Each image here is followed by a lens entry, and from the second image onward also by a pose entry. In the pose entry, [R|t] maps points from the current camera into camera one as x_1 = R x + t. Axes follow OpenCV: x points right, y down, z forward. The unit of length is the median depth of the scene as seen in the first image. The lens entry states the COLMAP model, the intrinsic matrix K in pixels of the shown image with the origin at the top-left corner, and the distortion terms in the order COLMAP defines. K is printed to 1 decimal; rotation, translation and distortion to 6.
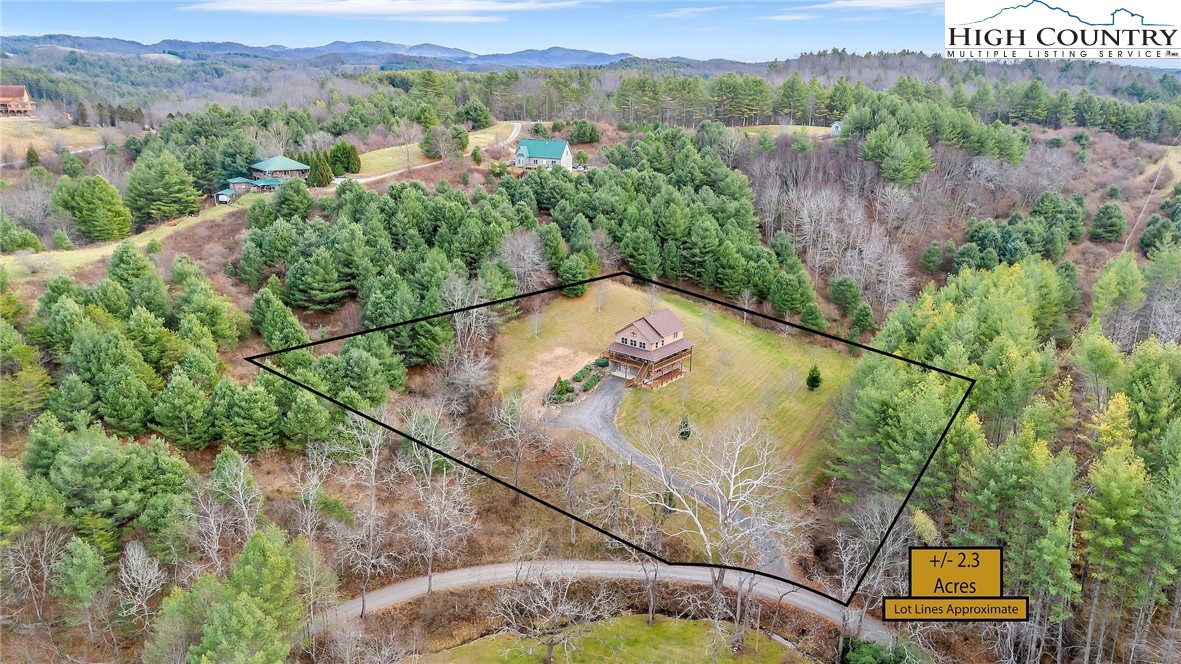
lens RADIAL K [[892.7, 0, 589.6], [0, 892.7, 299.8], [0, 0, 1]] dist [0.063097, -0.036584]
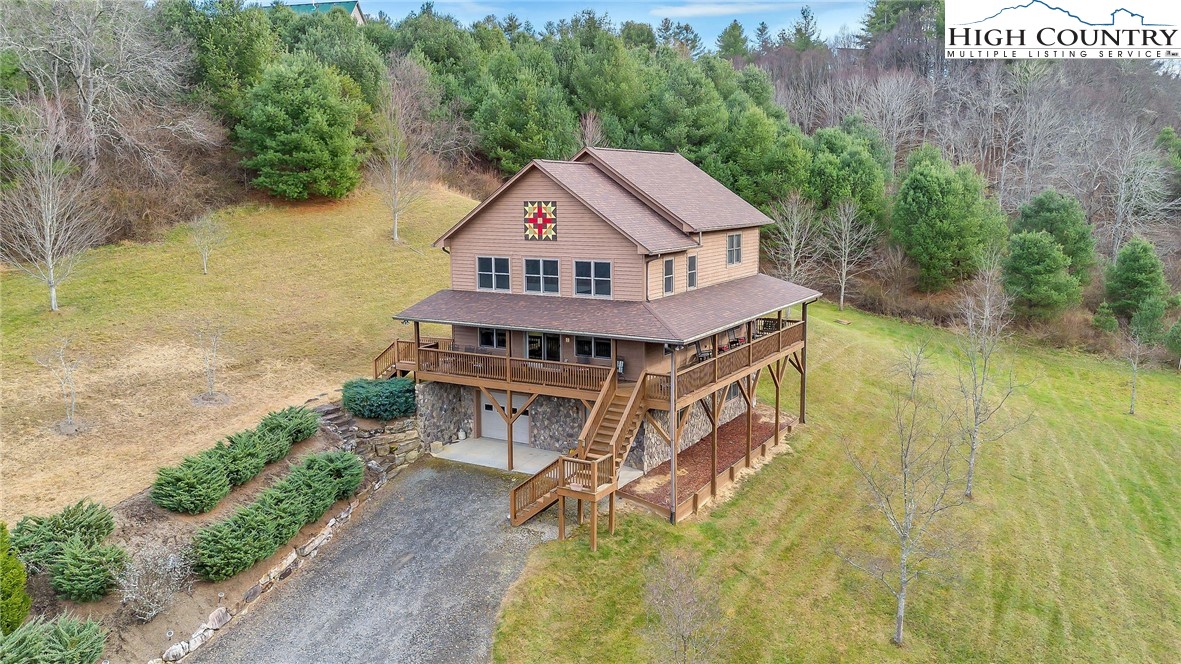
lens RADIAL K [[892.7, 0, 589.6], [0, 892.7, 299.8], [0, 0, 1]] dist [0.063097, -0.036584]
pose [[0.988488, -0.045160, 0.144400, 0.031452], [0.064384, 0.989242, -0.131360, 0.077698], [-0.136915, 0.139145, 0.980761, 0.807796]]
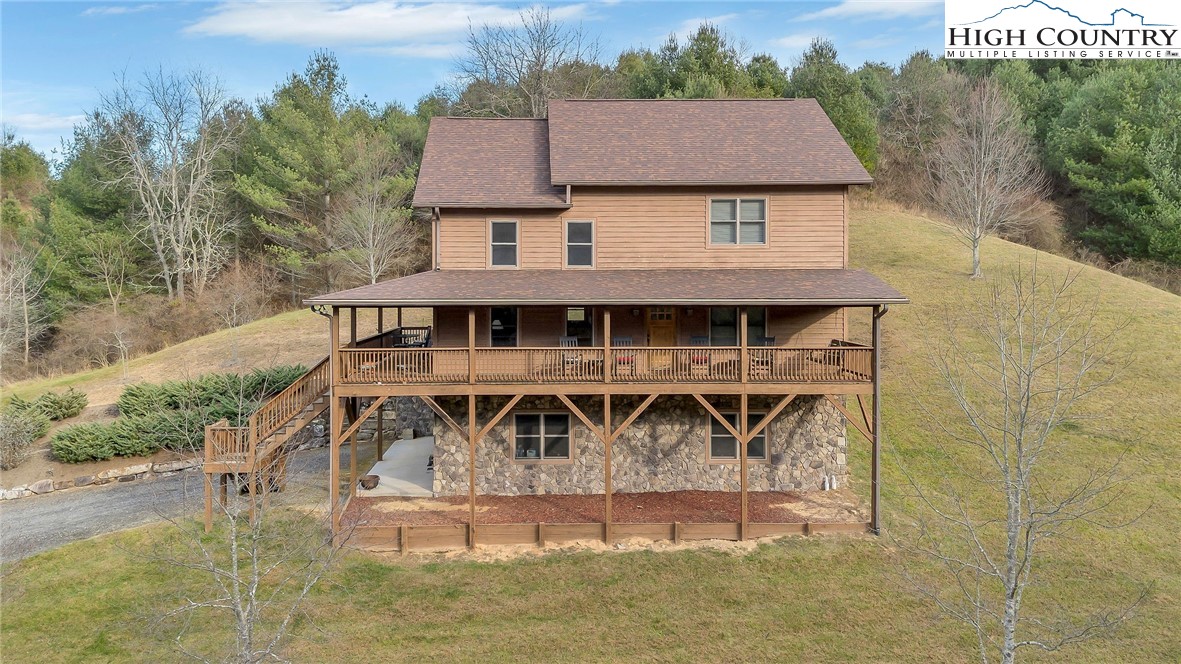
lens RADIAL K [[876.4, 0, 554.4], [0, 876.4, 289.8], [0, 0, 1]] dist [0.046253, -0.002342]
pose [[0.649053, -0.013331, -0.760626, 0.180562], [-0.181564, 0.968238, -0.171901, 0.078555], [0.738759, 0.249676, 0.626017, 0.907077]]
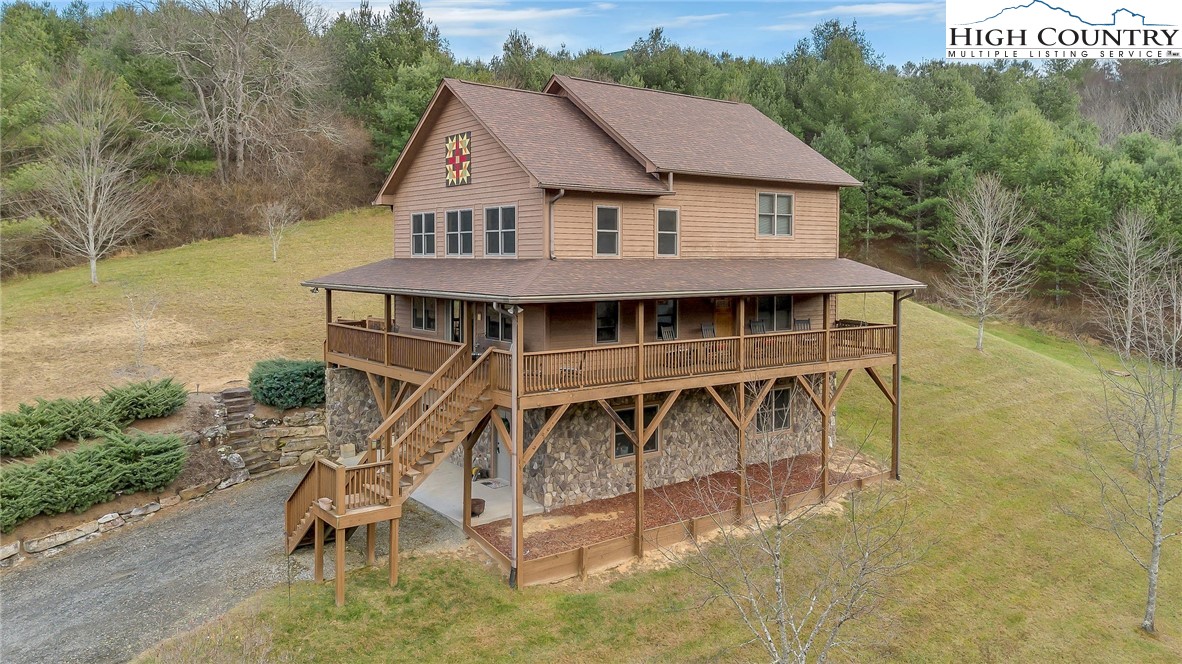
lens RADIAL K [[863.8, 0, 590.5], [0, 863.8, 288.8], [0, 0, 1]] dist [0.057647, -0.044331]
pose [[0.970995, -0.009404, -0.238914, 0.100949], [-0.044454, 0.974704, -0.219036, 0.085332], [0.234930, 0.223303, 0.946014, 0.867995]]
